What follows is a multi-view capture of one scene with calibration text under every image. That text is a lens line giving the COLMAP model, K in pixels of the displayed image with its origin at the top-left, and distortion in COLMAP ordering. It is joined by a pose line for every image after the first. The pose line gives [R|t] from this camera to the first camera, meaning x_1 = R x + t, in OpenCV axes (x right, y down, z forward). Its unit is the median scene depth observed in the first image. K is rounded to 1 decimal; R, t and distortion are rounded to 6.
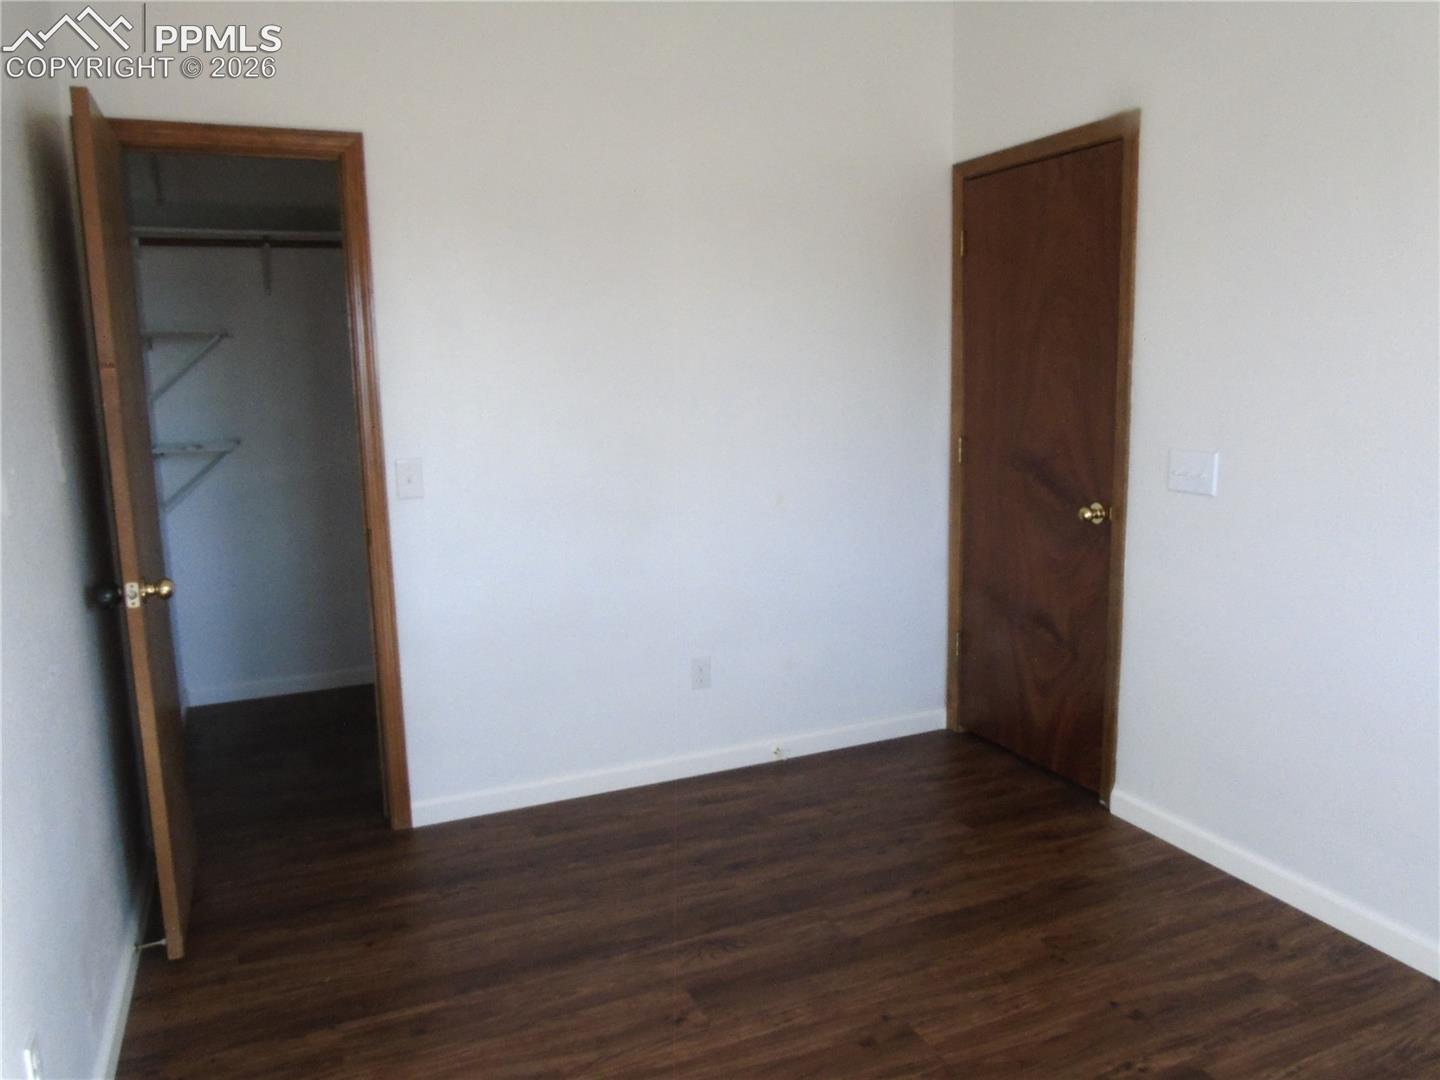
lens RADIAL K [[1059.8, 0, 720.0], [0, 1059.8, 540.0], [0, 0, 1]] dist [-0.047487, 0.052031]
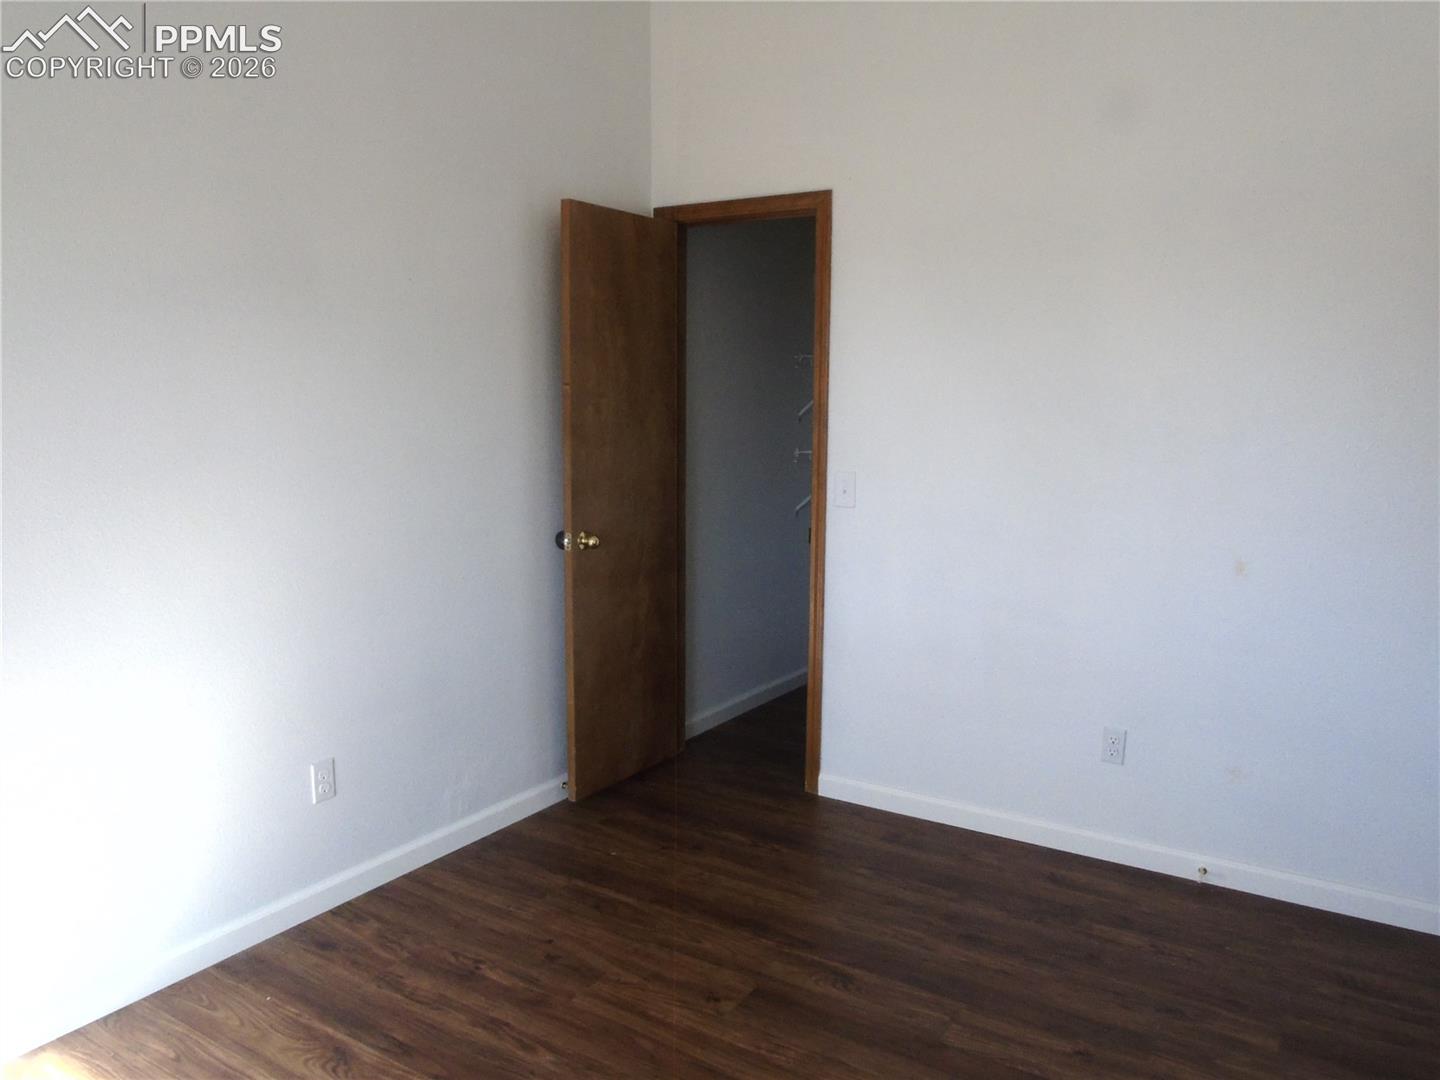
lens RADIAL K [[1059.8, 0, 720.0], [0, 1059.8, 540.0], [0, 0, 1]] dist [-0.047487, 0.052031]
pose [[0.555984, 0.137828, -0.819686, 0.607120], [-0.152195, 0.986365, 0.062623, -0.059258], [0.817140, 0.089935, 0.569380, 0.269195]]
